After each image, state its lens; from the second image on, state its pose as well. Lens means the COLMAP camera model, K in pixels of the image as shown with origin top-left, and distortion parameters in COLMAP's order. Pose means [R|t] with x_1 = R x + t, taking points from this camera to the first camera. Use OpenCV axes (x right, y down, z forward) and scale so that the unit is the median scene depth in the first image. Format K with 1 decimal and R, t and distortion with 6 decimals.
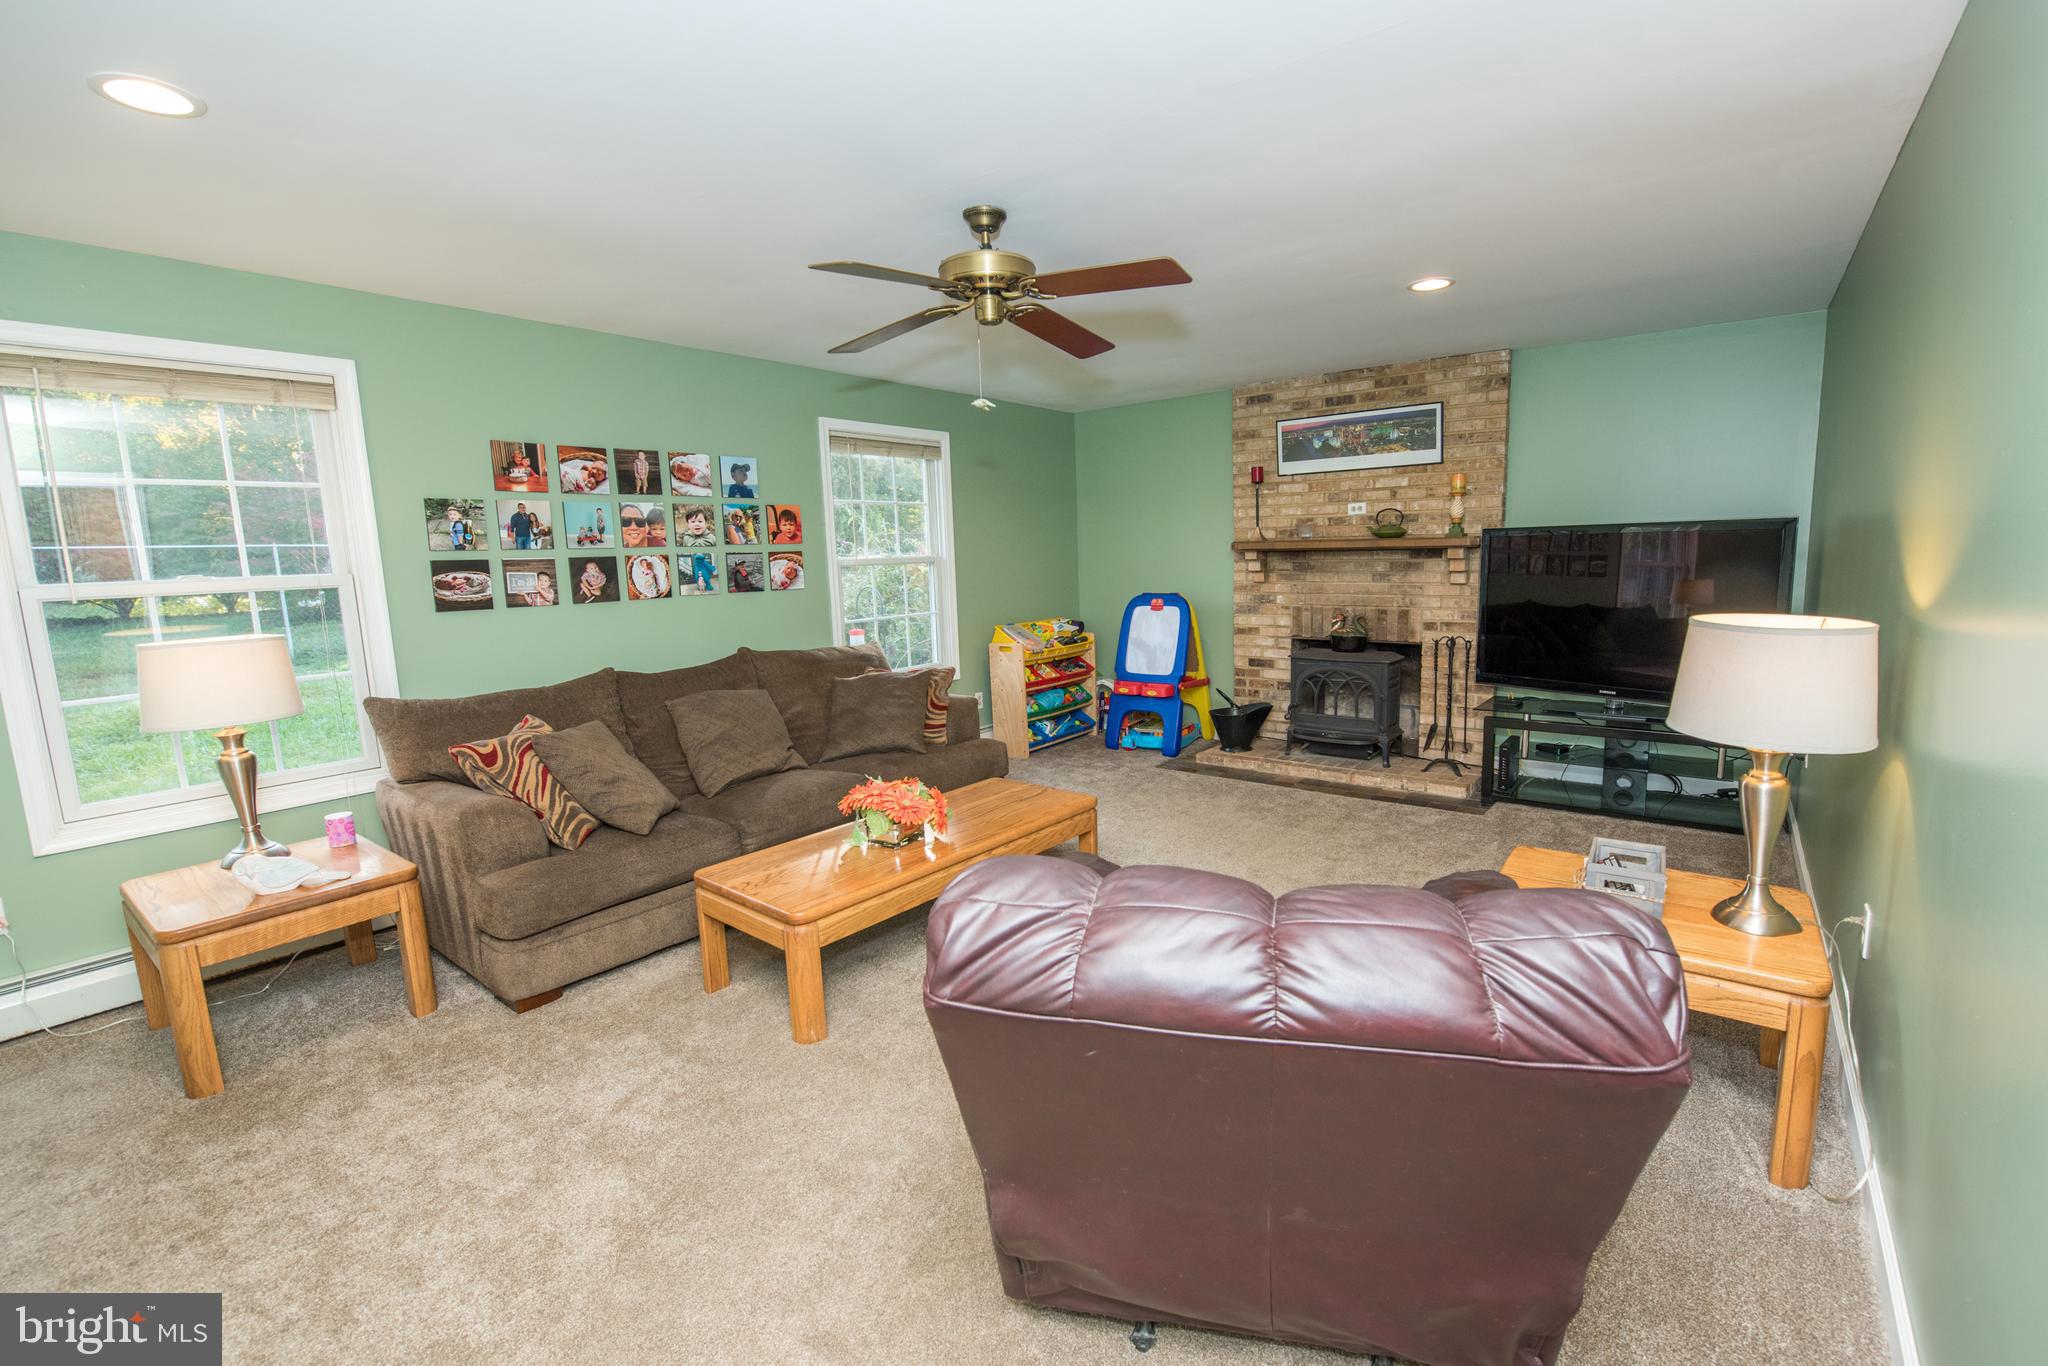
lens RADIAL K [[858.6, 0, 1080.5], [0, 858.6, 674.4], [0, 0, 1]] dist [-0.018620, -0.000231]
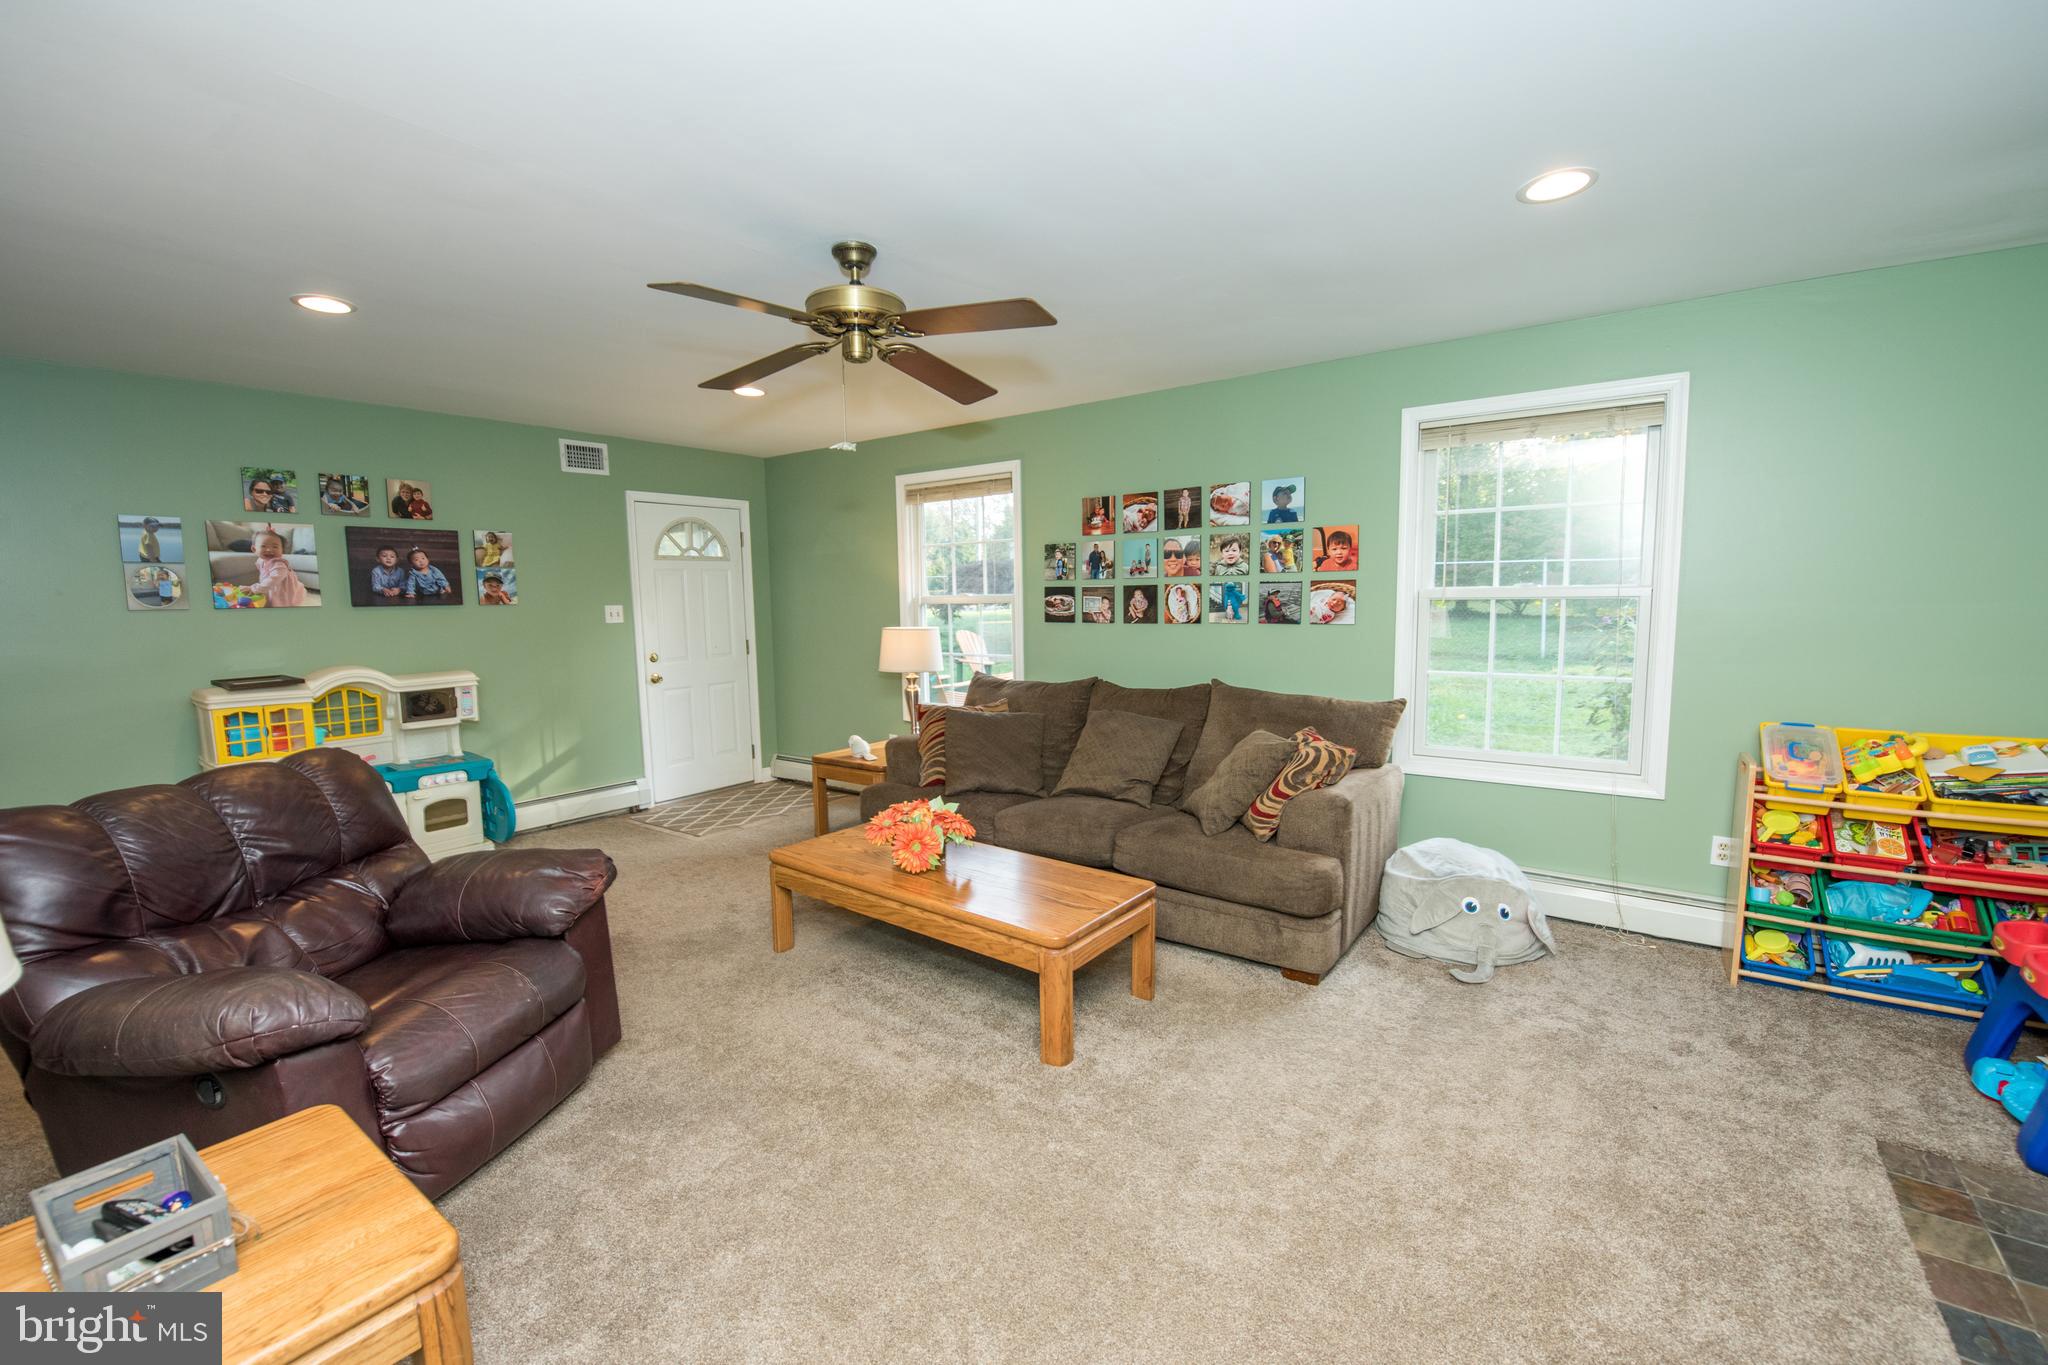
lens RADIAL K [[864.9, 0, 1014.6], [0, 864.9, 682.2], [0, 0, 1]] dist [-0.018061, -0.000692]
pose [[-0.011549, 0.129372, -0.991529, 0.614063], [-0.126176, 0.983480, 0.129792, -0.133117], [0.991941, 0.126606, 0.004965, 0.802986]]
